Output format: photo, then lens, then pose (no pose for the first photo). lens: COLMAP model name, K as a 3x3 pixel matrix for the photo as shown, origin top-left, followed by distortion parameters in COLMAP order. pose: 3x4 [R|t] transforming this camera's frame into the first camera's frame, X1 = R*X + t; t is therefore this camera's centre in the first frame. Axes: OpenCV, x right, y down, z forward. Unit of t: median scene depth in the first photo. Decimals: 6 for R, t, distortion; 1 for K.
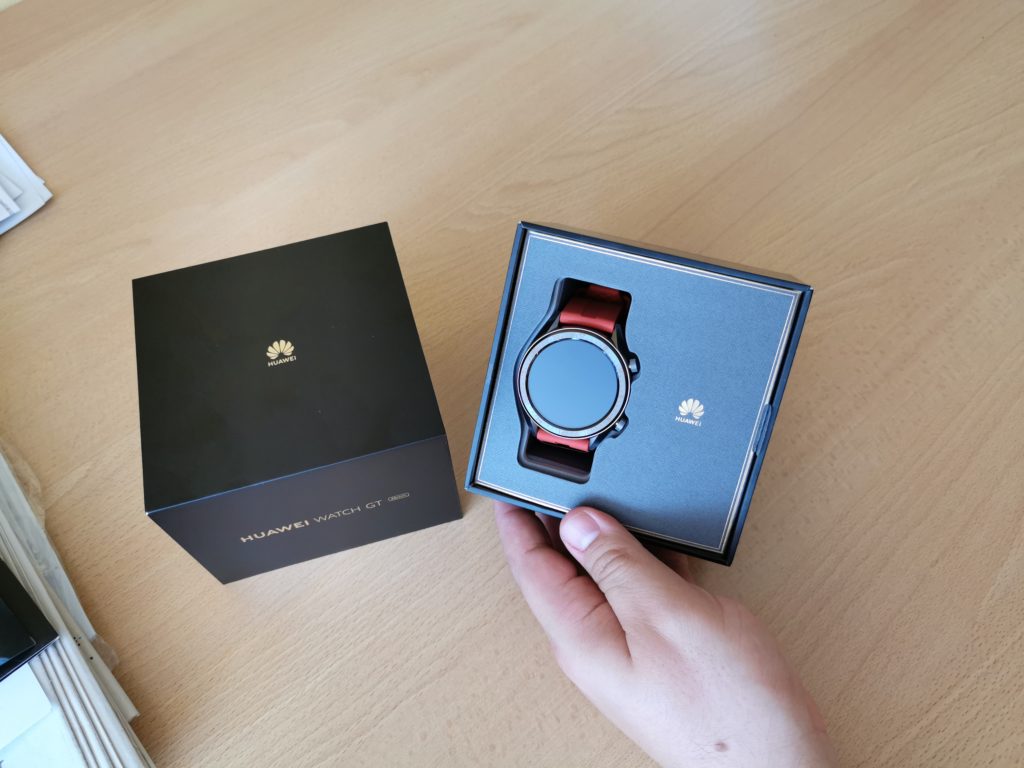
lens RADIAL K [[815.9, 0, 512.0], [0, 815.9, 384.0], [0, 0, 1]] dist [-0.049892, -0.003098]
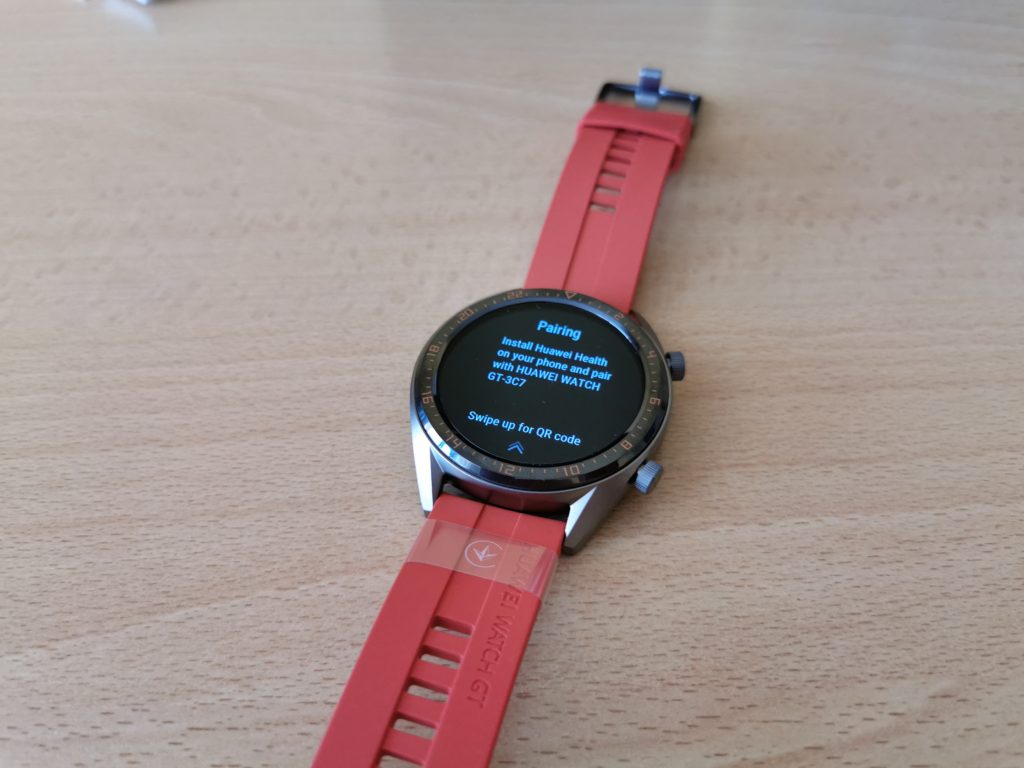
lens RADIAL K [[782.9, 0, 512.0], [0, 782.9, 384.0], [0, 0, 1]] dist [0.001579, -0.072672]
pose [[0.788103, 0.515906, -0.335759, 0.735207], [-0.528598, 0.846729, 0.060289, -0.013841], [0.315401, 0.129967, 0.940016, 0.648284]]
